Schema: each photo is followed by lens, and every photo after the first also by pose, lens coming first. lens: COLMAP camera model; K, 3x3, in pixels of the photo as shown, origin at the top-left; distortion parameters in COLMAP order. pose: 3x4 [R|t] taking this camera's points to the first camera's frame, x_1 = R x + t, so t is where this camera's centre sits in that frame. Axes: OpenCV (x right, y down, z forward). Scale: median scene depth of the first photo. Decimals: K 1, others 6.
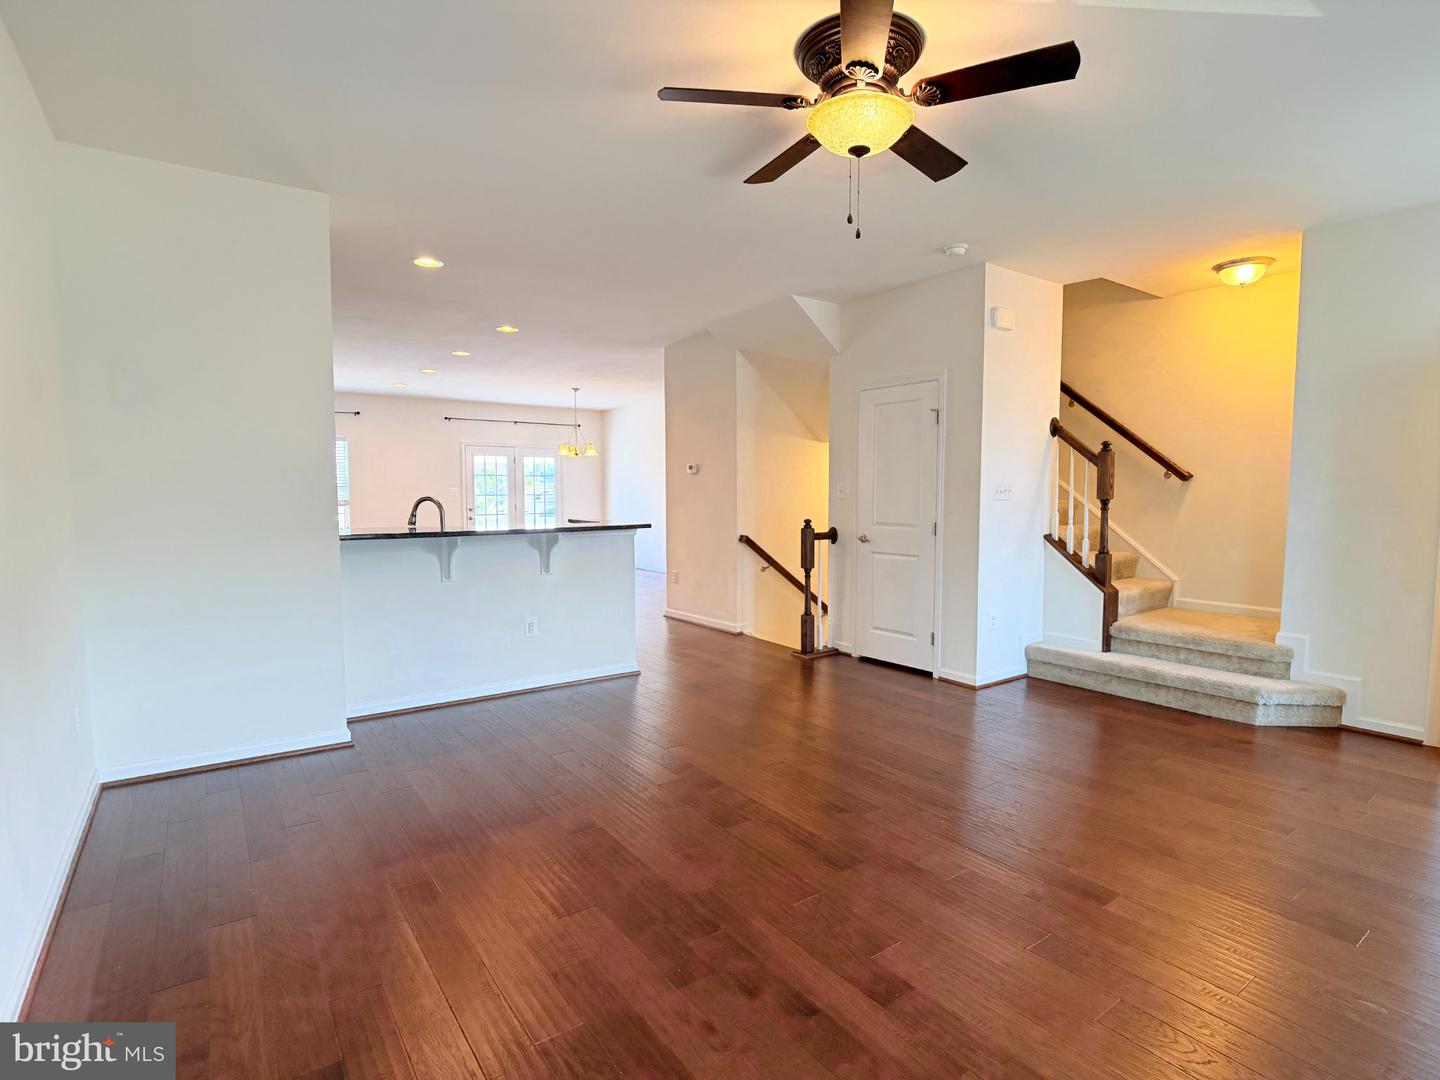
lens RADIAL K [[734.1, 0, 725.2], [0, 734.1, 543.0], [0, 0, 1]] dist [-0.021210, -0.000031]
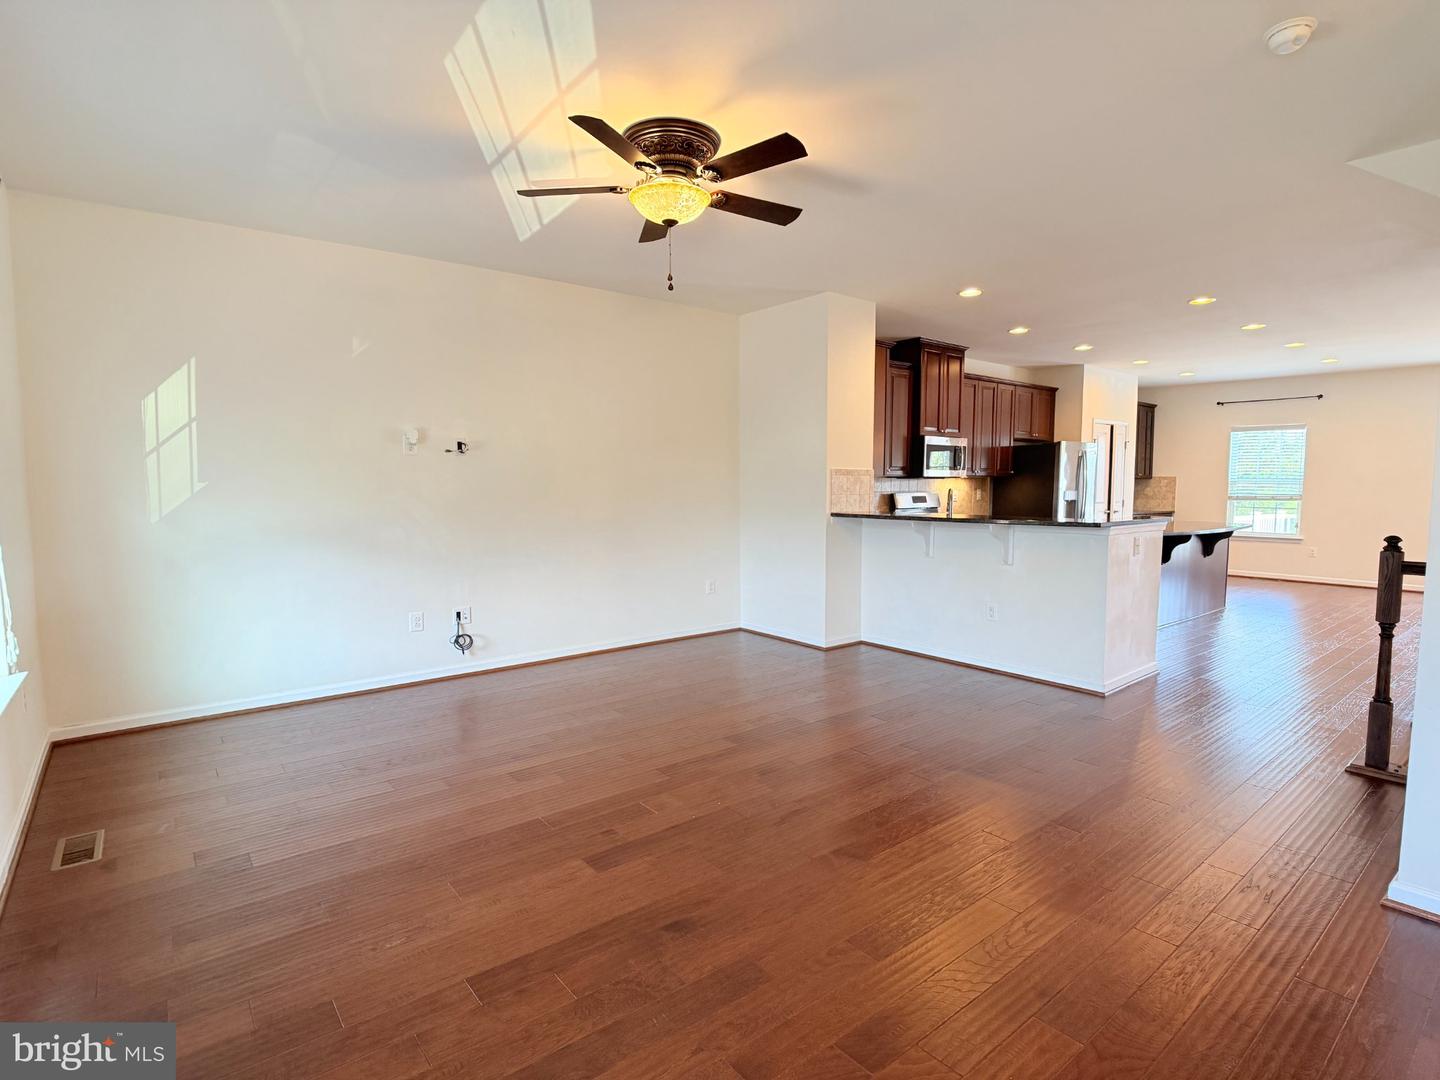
lens RADIAL K [[734.1, 0, 725.2], [0, 734.1, 543.0], [0, 0, 1]] dist [-0.021210, -0.000031]
pose [[0.064315, 0.082966, -0.994475, 0.766441], [-0.072640, 0.994284, 0.078252, -0.039608], [0.995282, 0.067206, 0.069974, 0.526323]]
